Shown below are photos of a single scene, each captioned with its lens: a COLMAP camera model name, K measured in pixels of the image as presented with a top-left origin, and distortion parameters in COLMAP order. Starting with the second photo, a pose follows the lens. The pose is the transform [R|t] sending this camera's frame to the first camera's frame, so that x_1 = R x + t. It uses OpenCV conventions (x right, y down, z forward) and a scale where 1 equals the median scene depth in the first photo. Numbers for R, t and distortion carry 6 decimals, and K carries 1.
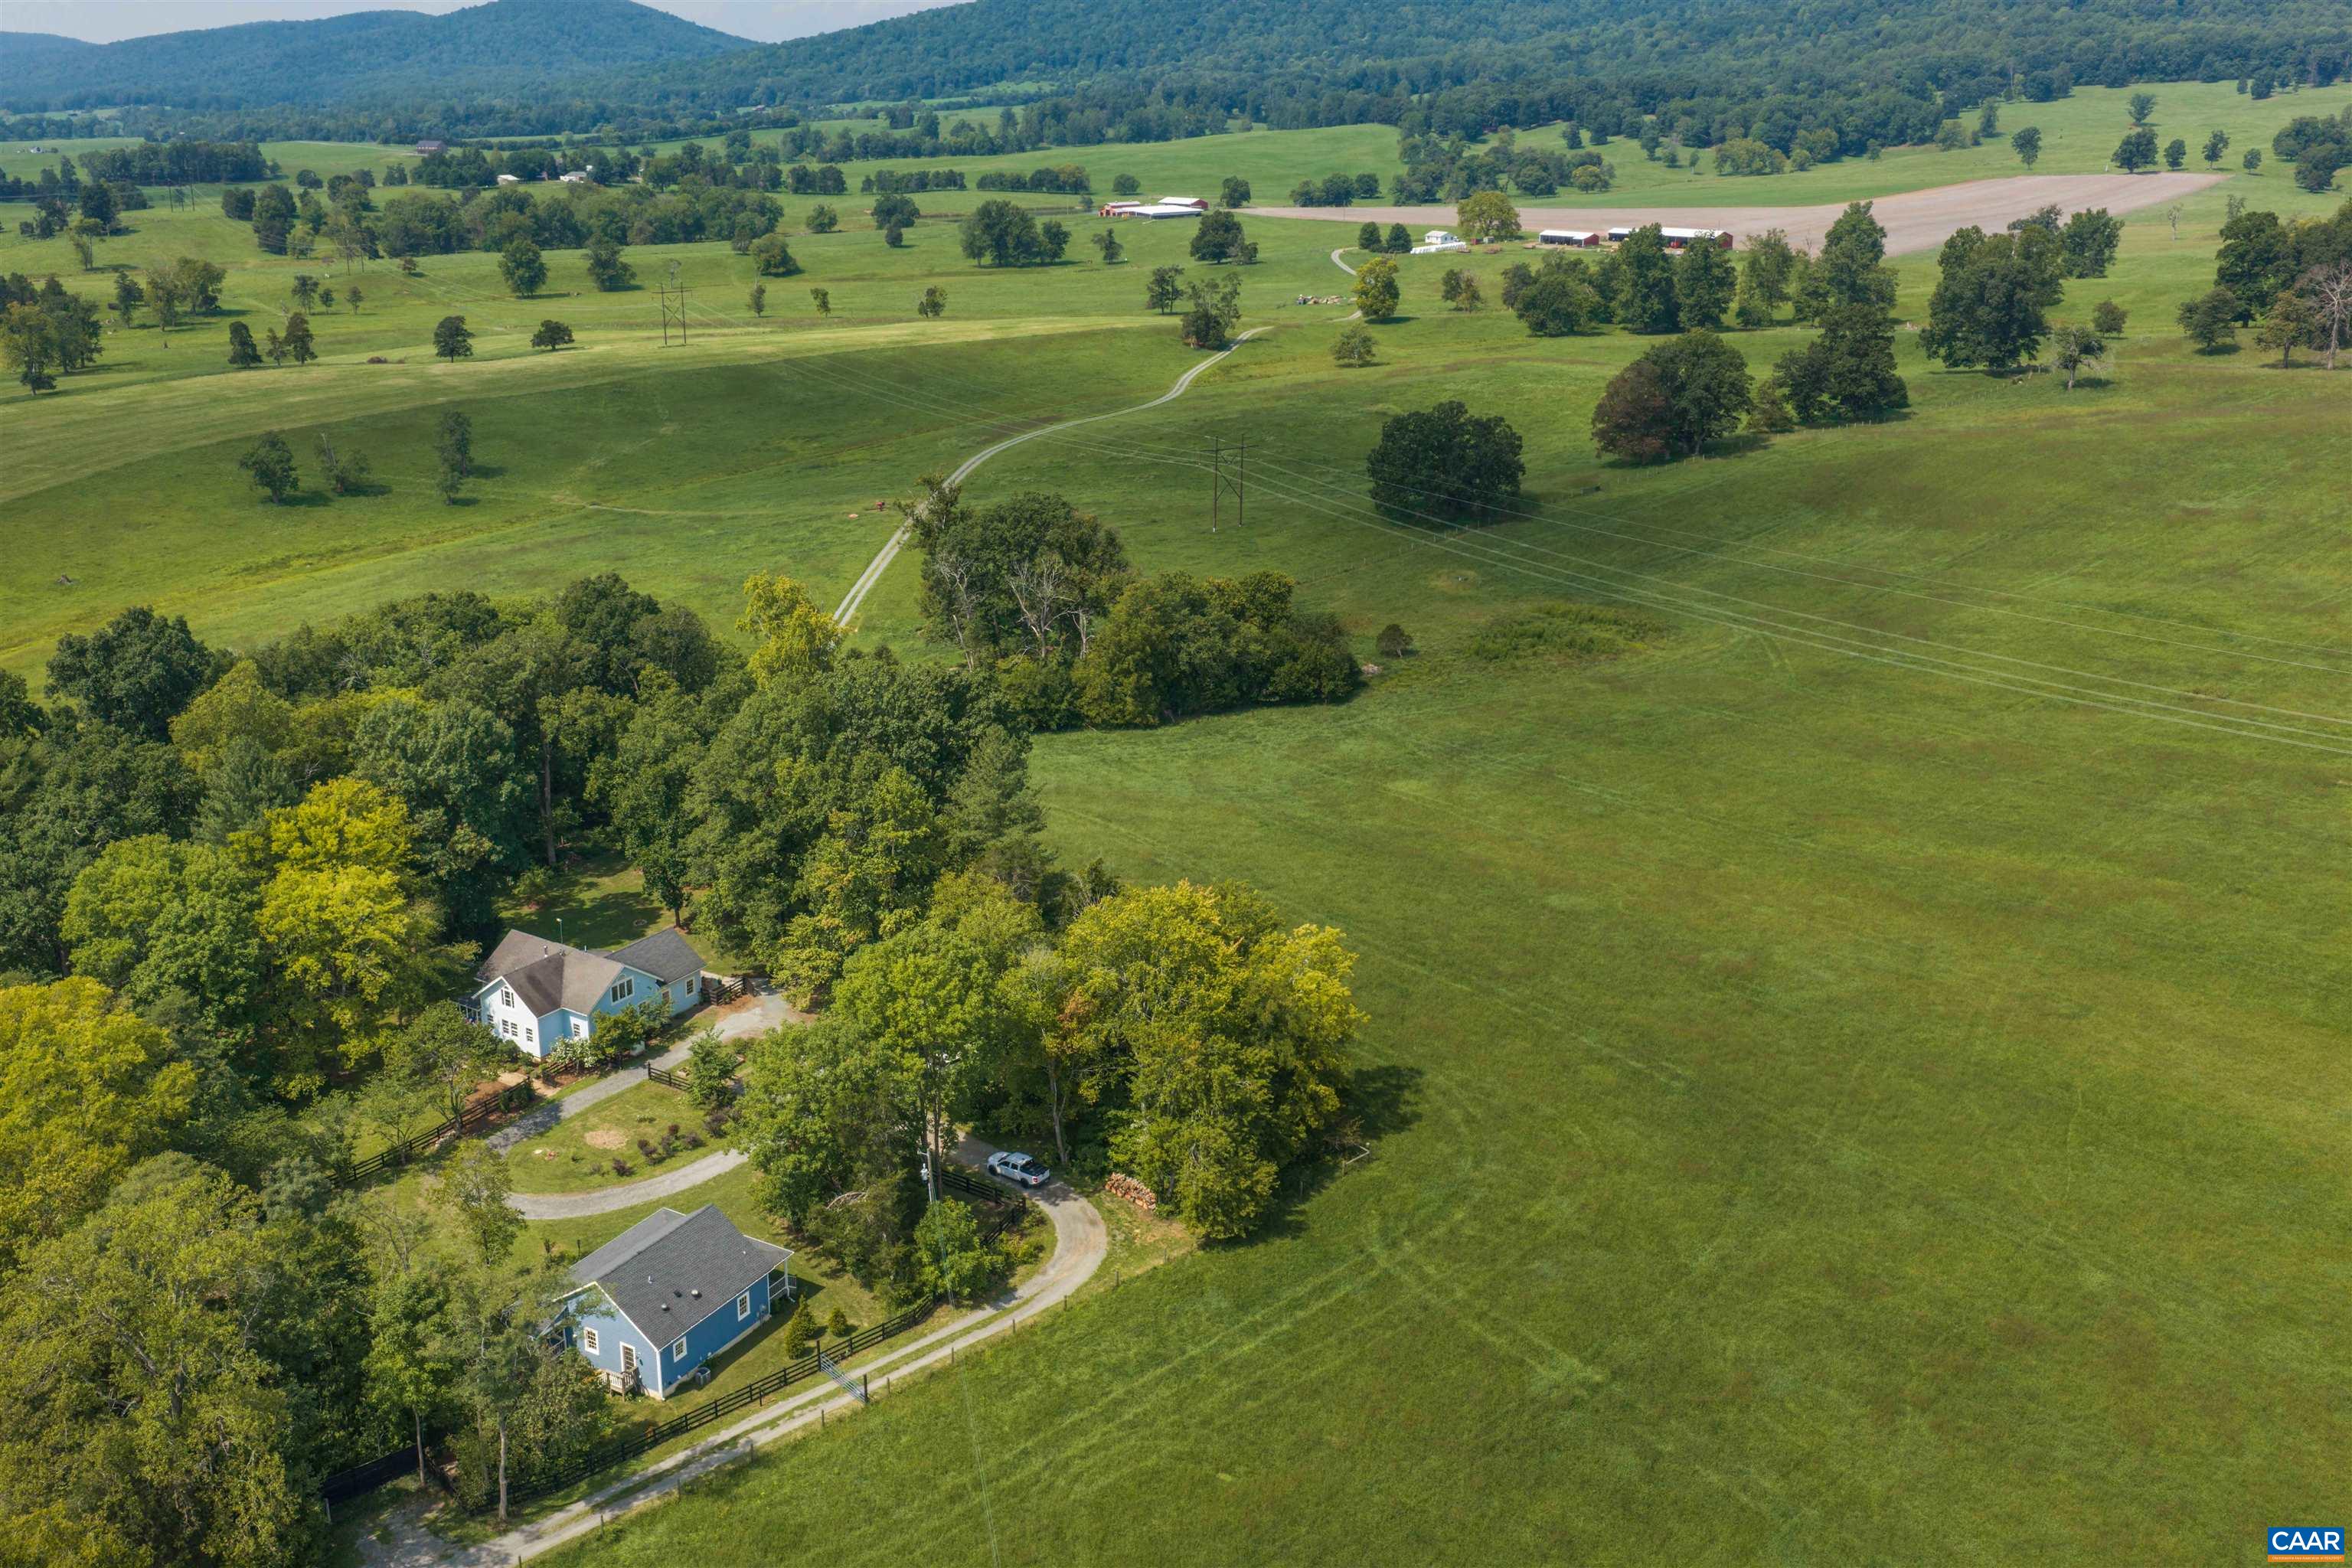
lens RADIAL K [[2134.3, 0, 1061.7], [0, 2134.3, 718.6], [0, 0, 1]] dist [0.016327, -0.023791]
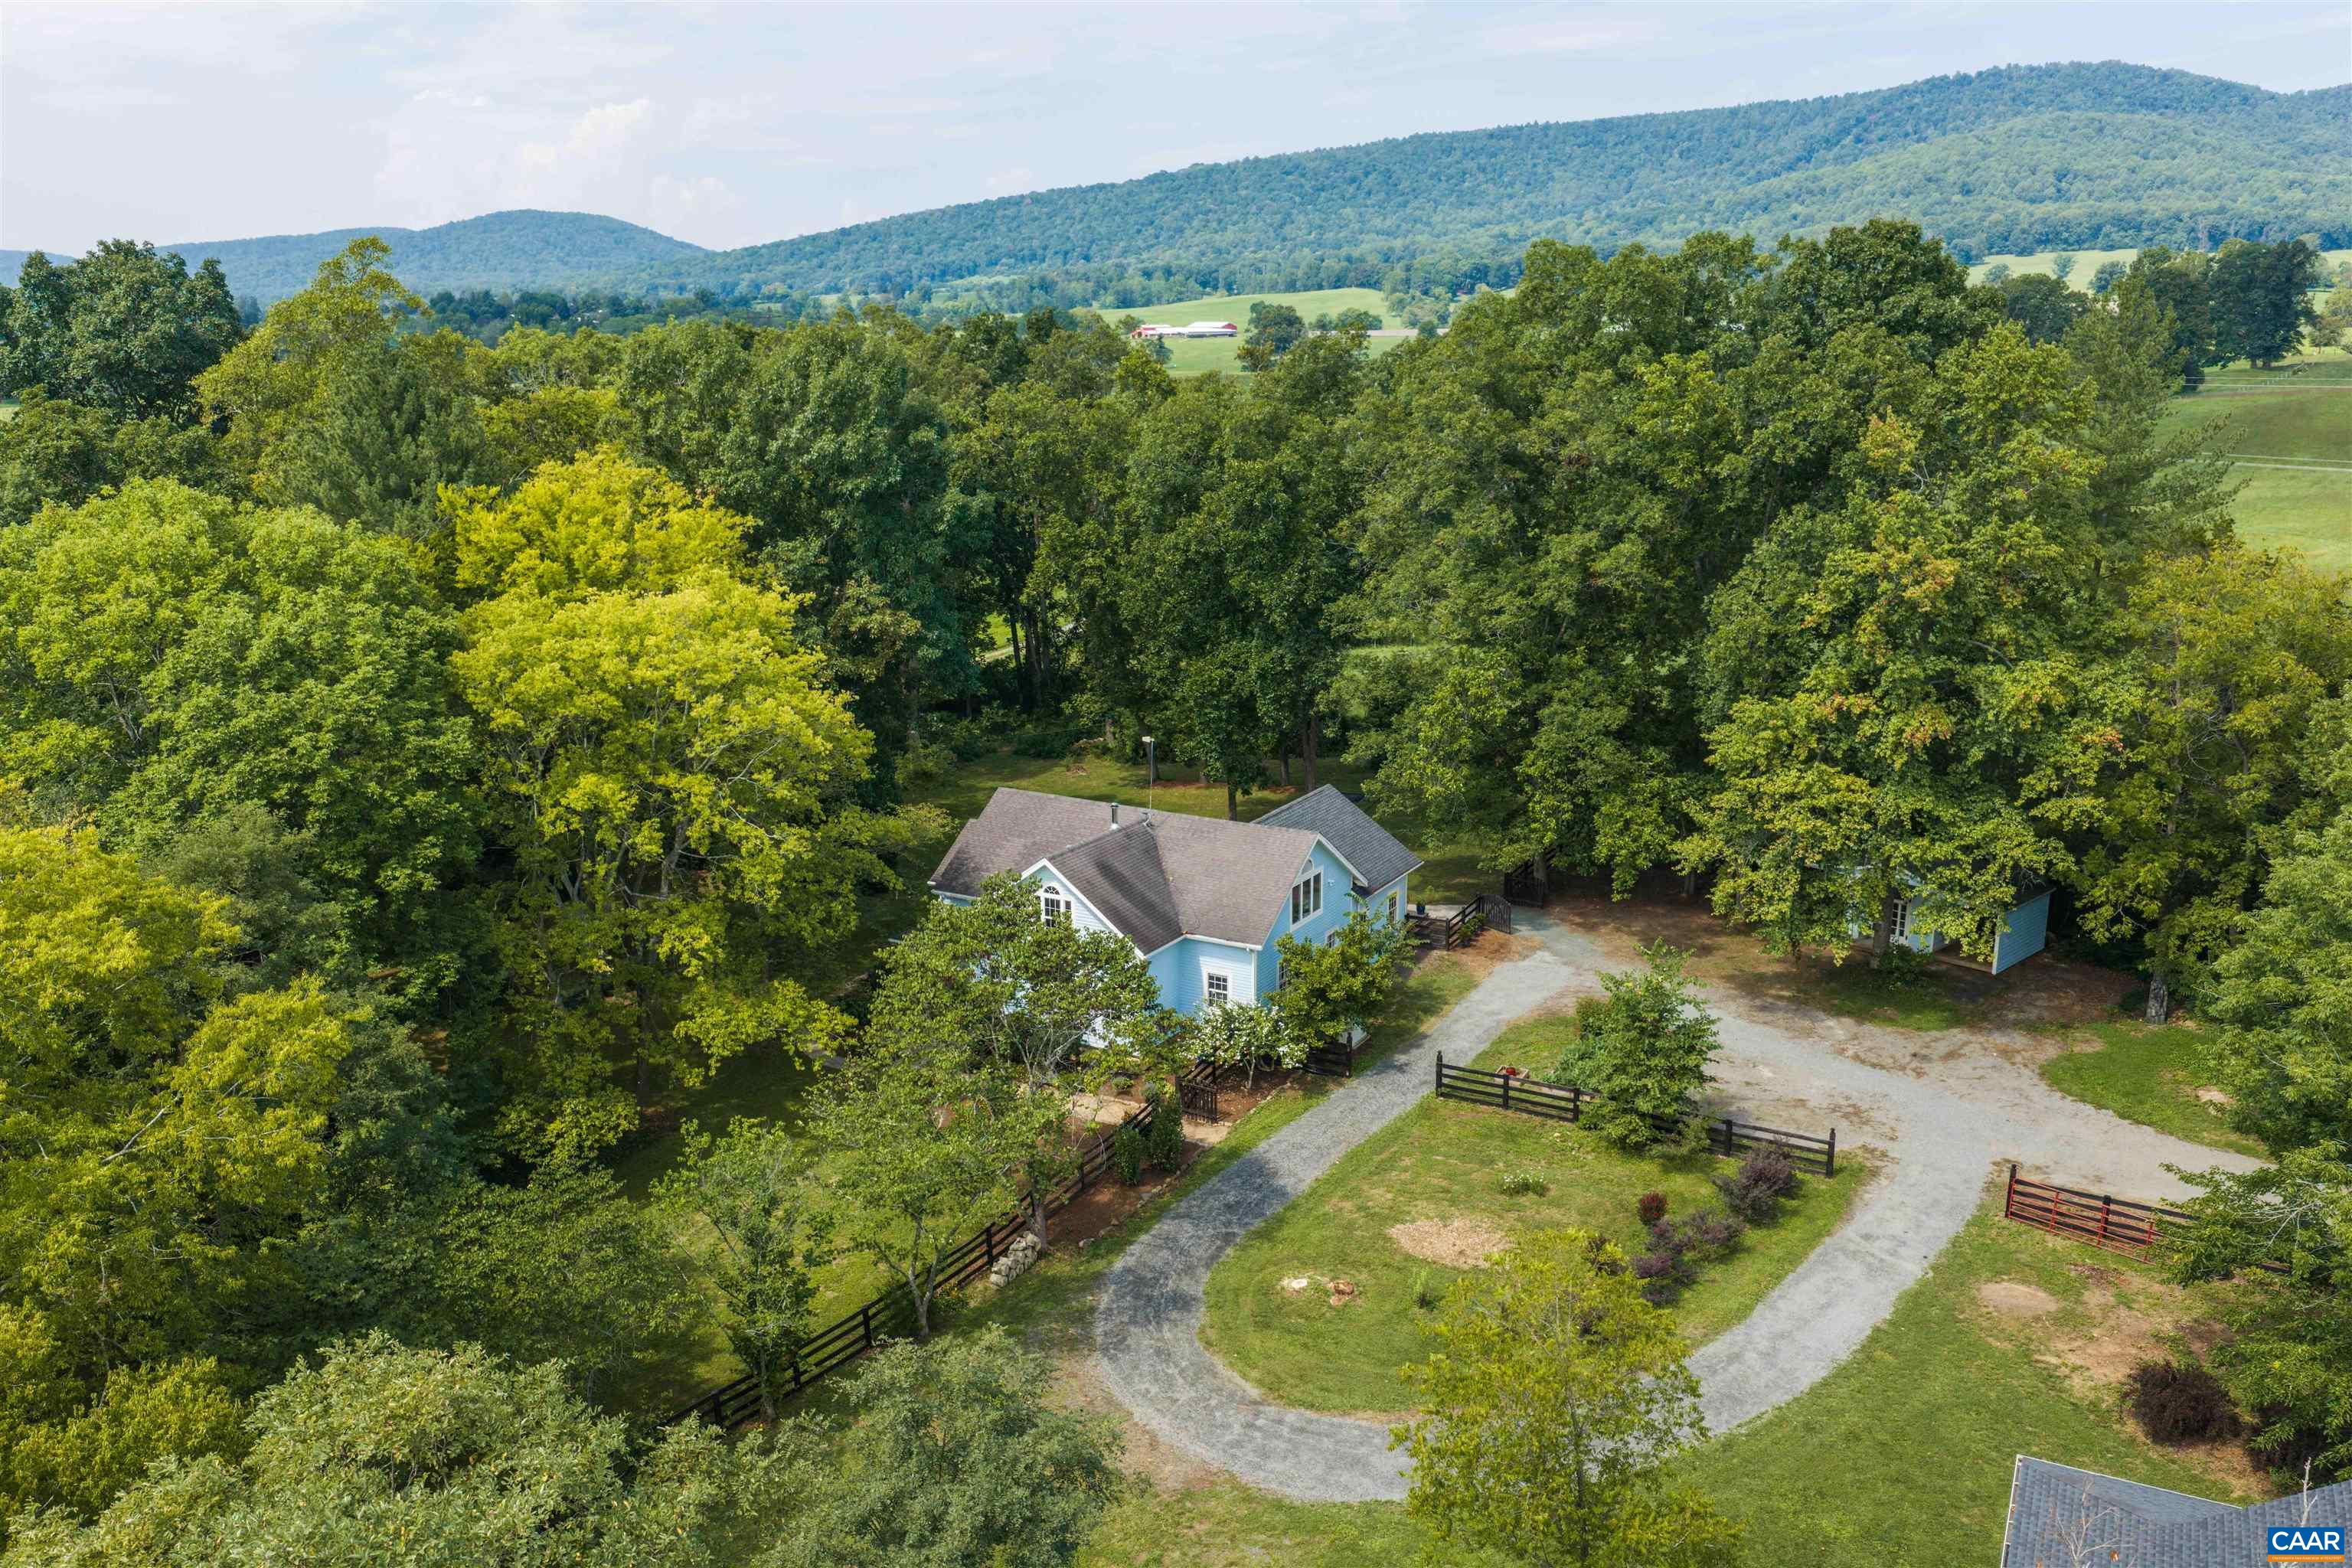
lens RADIAL K [[1938.4, 0, 1179.5], [0, 1938.4, 794.3], [0, 0, 1]] dist [0.016921, -0.030580]
pose [[0.995997, -0.020125, 0.087089, -0.250444], [0.024118, 0.998693, -0.045051, 0.117030], [-0.086068, 0.046971, 0.995181, 0.584651]]
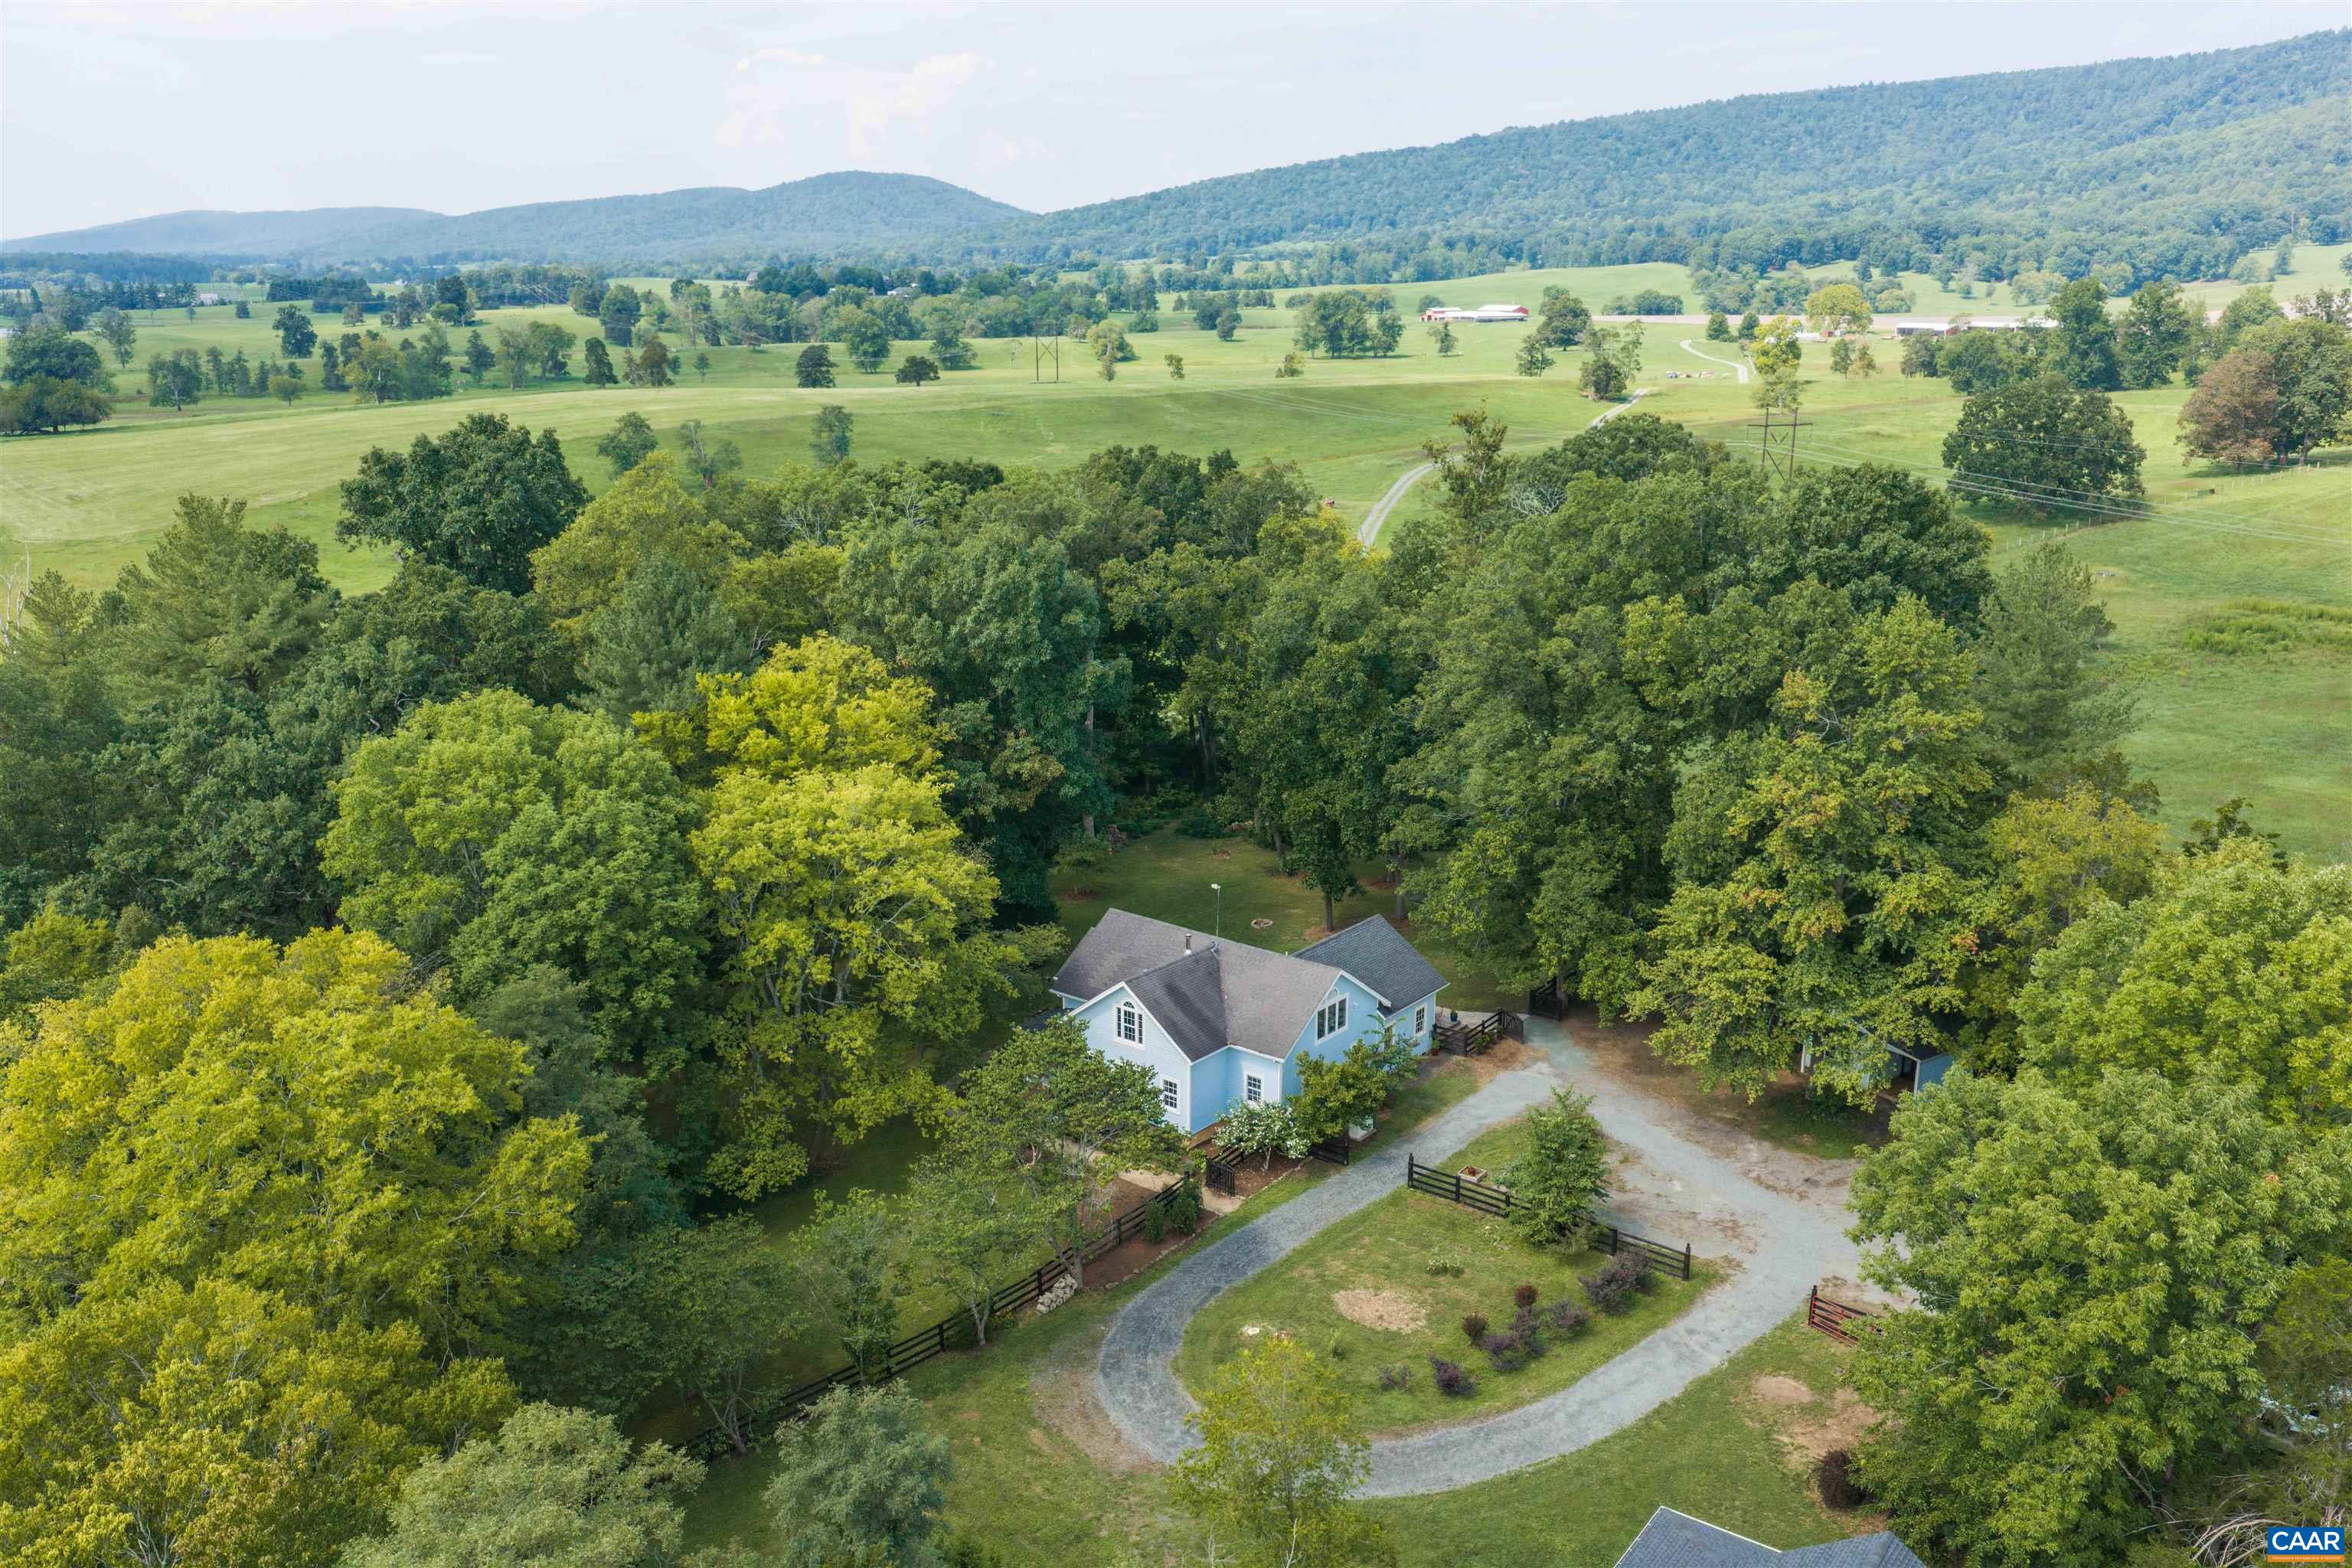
lens RADIAL K [[1938.4, 0, 1180.8], [0, 1938.4, 798.2], [0, 0, 1]] dist [0.016921, -0.030580]
pose [[0.997920, 0.025798, -0.059075, -0.205246], [-0.027159, 0.999381, -0.022354, 0.078968], [0.058462, 0.023912, 0.998003, 0.477758]]
